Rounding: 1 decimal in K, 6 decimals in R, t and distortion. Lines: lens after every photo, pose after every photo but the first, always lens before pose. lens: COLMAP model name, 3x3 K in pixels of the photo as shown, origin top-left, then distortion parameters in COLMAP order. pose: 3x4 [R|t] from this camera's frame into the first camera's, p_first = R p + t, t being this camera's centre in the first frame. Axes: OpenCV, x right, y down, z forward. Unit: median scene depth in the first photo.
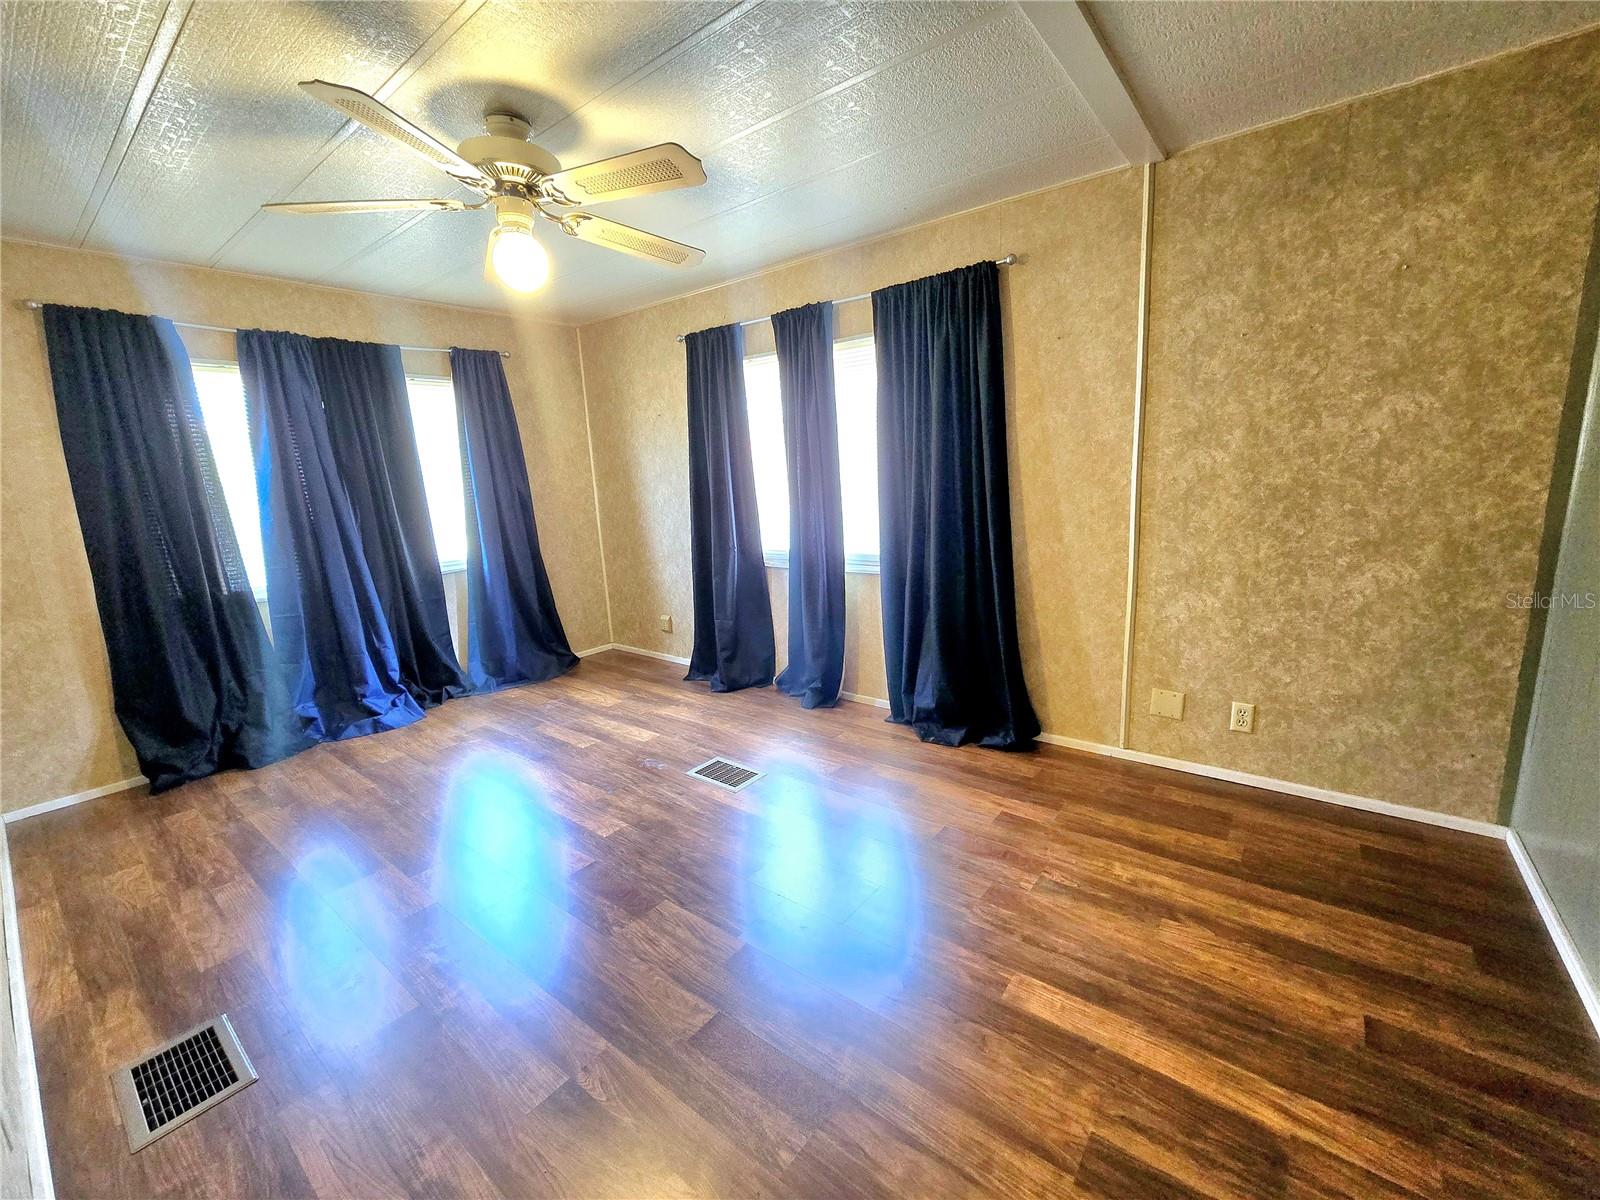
lens RADIAL K [[658.6, 0, 805.5], [0, 658.6, 591.4], [0, 0, 1]] dist [-0.000160, -0.000408]
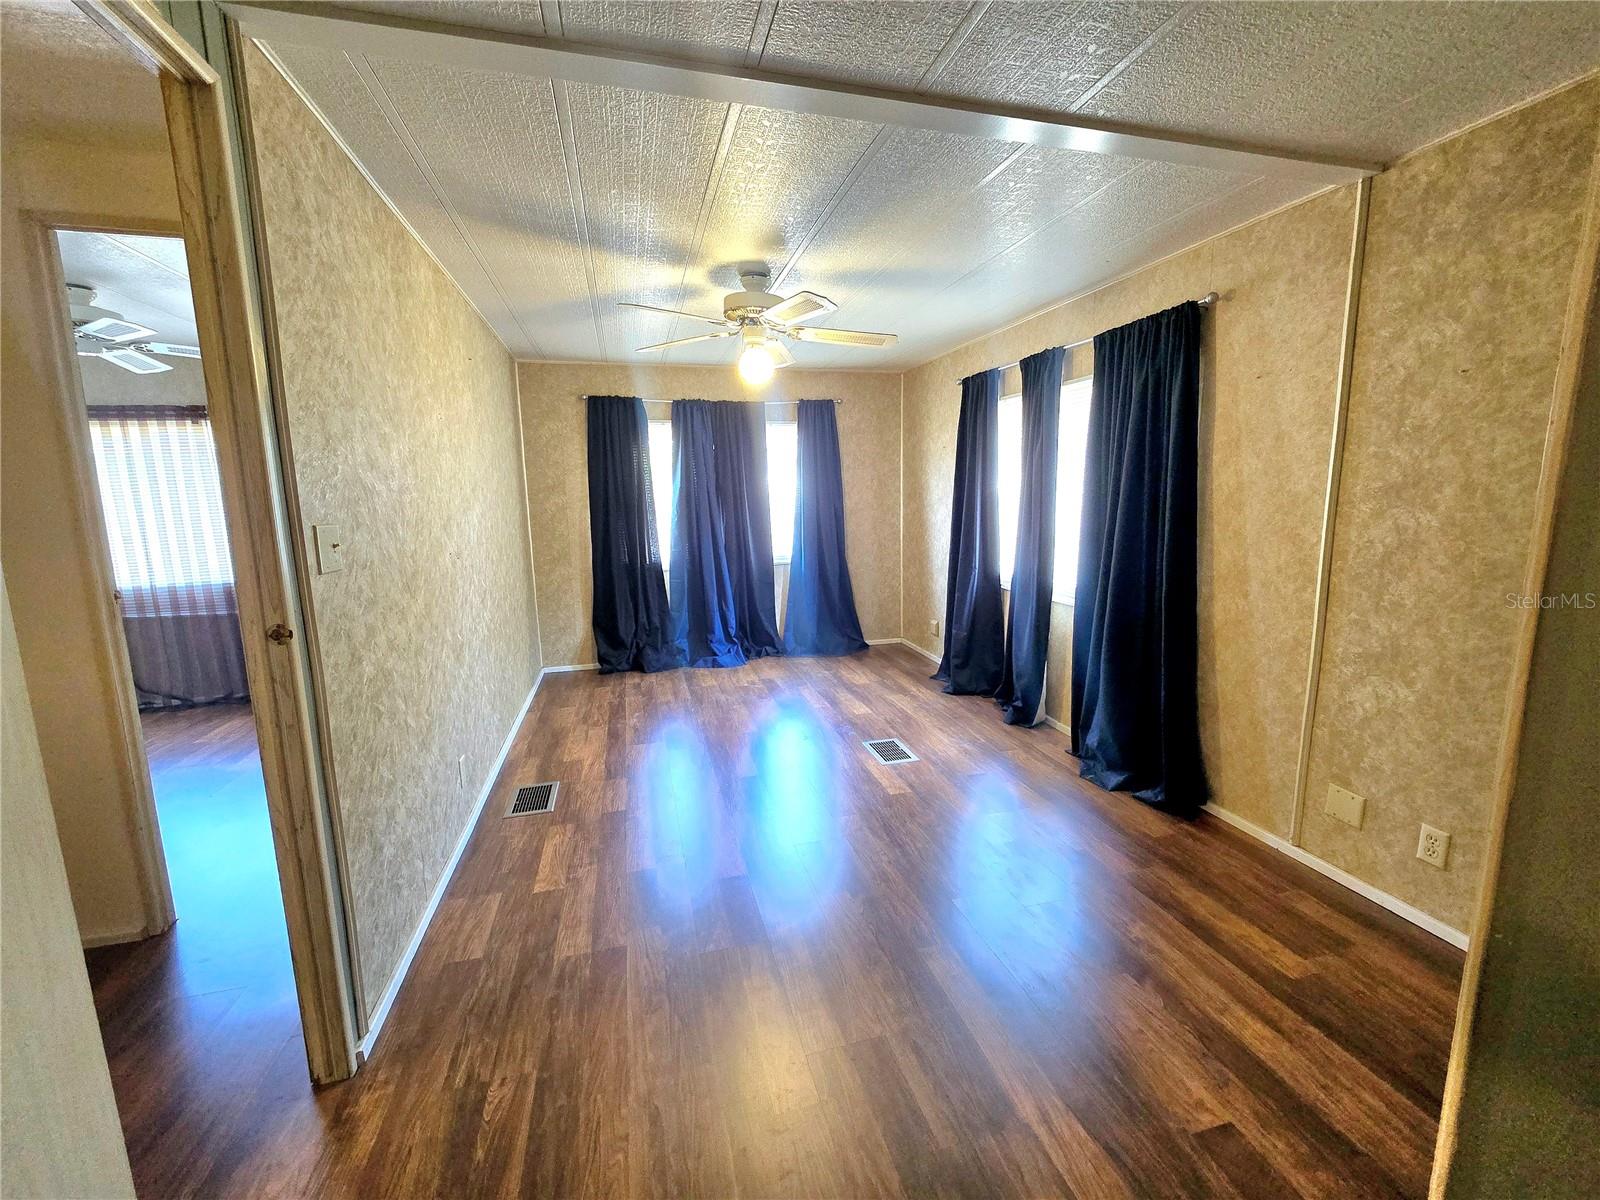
lens RADIAL K [[654.8, 0, 805.4], [0, 654.8, 591.0], [0, 0, 1]] dist [0.001386, 0.000321]
pose [[0.800410, 0.124584, -0.586363, 0.432989], [-0.130097, 0.990953, 0.032959, -0.036997], [0.585165, 0.049903, 0.809377, -0.088561]]
